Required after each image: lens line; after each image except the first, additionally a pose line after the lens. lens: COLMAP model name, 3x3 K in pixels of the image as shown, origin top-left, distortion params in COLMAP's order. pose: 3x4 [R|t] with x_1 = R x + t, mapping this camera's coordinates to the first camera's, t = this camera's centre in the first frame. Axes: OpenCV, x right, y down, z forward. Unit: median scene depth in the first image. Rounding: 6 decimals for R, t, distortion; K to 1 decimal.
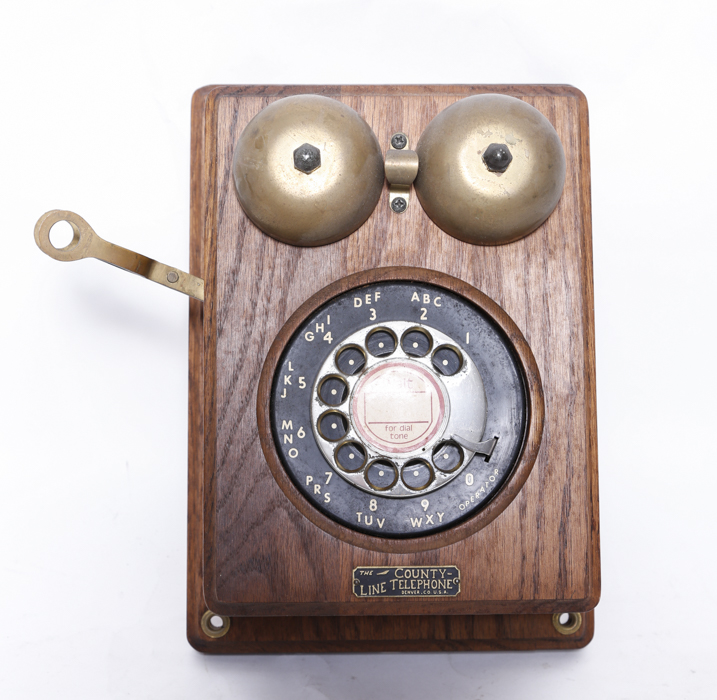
lens RADIAL K [[1527.6, 0, 356.2], [0, 1527.6, 309.5], [0, 0, 1]] dist [-0.020124, 0.000000]
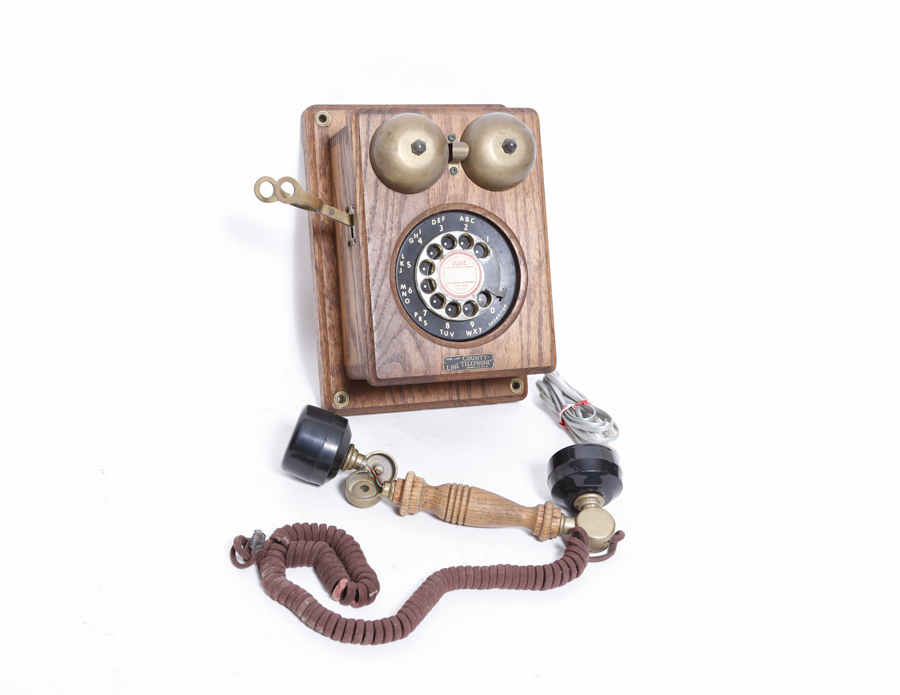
lens RADIAL K [[1139.1, 0, 381.7], [0, 1139.1, 352.6], [0, 0, 1]] dist [0.006036, 0.000000]
pose [[0.962706, -0.057344, 0.264403, -0.456990], [0.033333, 0.994974, 0.094426, 0.021455], [-0.268489, -0.082091, 0.959778, -0.381523]]
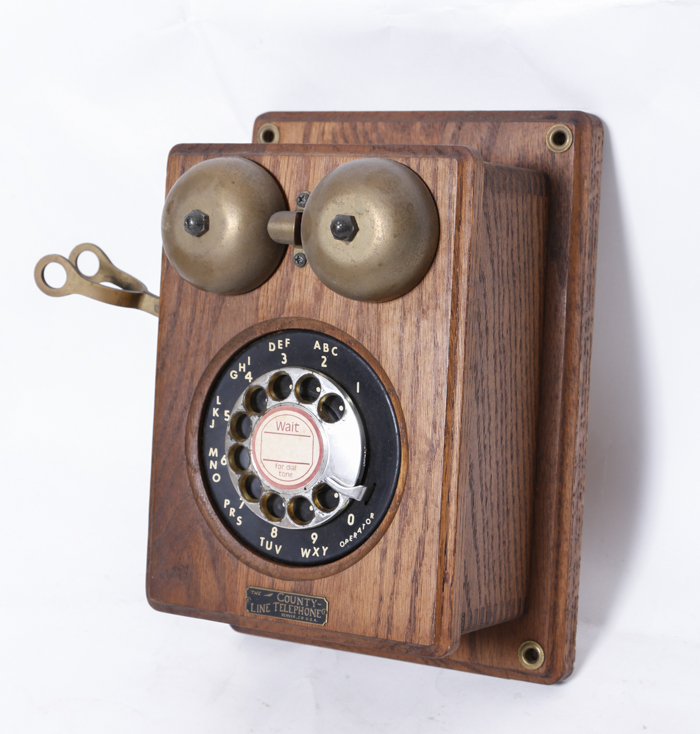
lens RADIAL K [[1840.2, 0, 350.0], [0, 1840.2, 283.0], [0, 0, 1]] dist [-0.059148, 0.000000]
pose [[0.847405, 0.051548, -0.528439, 0.745923], [0.000411, 0.995212, 0.097740, -0.179753], [0.530947, -0.083042, 0.843326, -0.073609]]
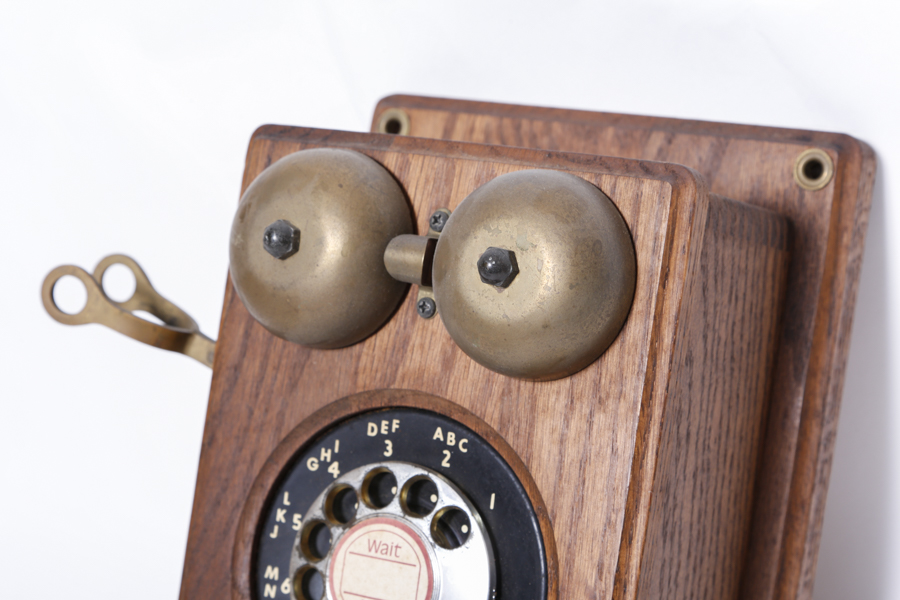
lens RADIAL K [[2325.9, 0, 449.1], [0, 2325.9, 295.3], [0, 0, 1]] dist [-0.157533, 0.000000]
pose [[0.838354, 0.123754, -0.530894, 0.634957], [-0.097155, 0.992218, 0.077871, -0.163671], [0.536399, -0.013705, 0.843853, 0.060758]]
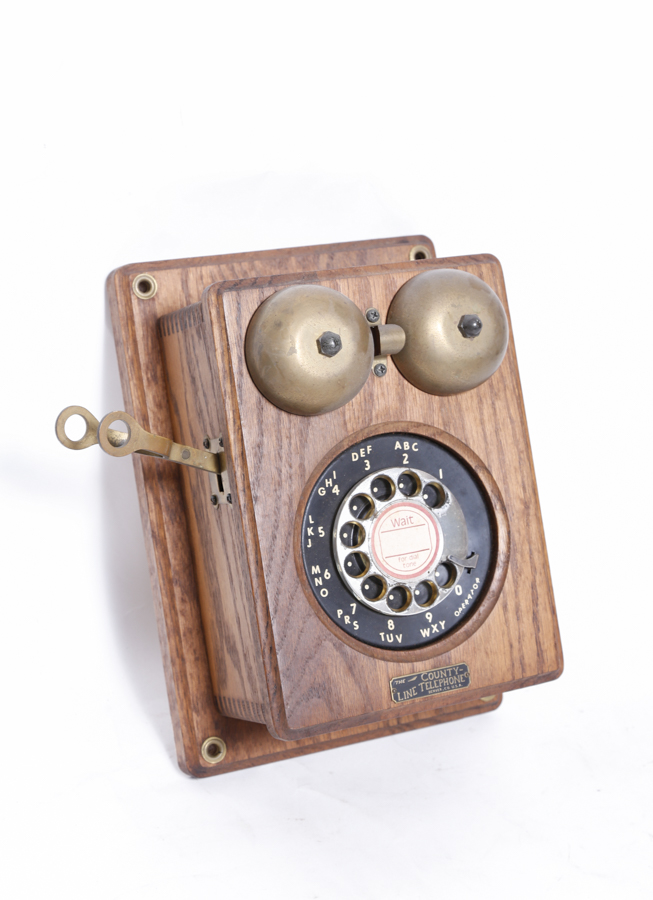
lens RADIAL K [[1757.0, 0, 324.3], [0, 1757.0, 406.2], [0, 0, 1]] dist [-0.082434, 0.000000]
pose [[0.911033, -0.122853, 0.393606, -0.549737], [0.102424, 0.992089, 0.072585, -0.144253], [-0.399409, -0.025812, 0.916409, -0.223520]]
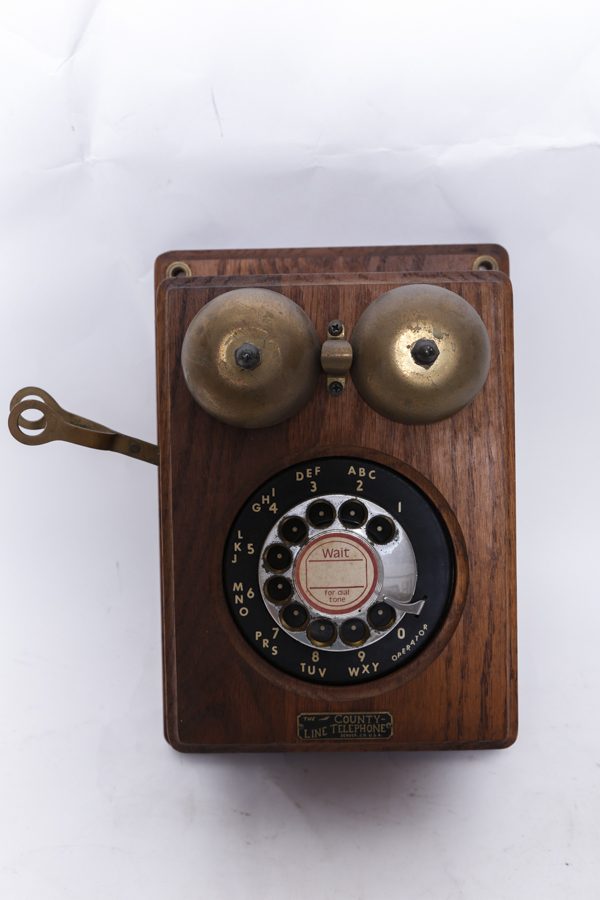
lens RADIAL K [[1157.8, 0, 301.3], [0, 1157.8, 454.0], [0, 0, 1]] dist [-0.025704, 0.000000]
pose [[0.999110, -0.009882, -0.041014, 0.036946], [0.015920, 0.988617, 0.149610, -0.146734], [0.039069, -0.150130, 0.987894, 0.179130]]
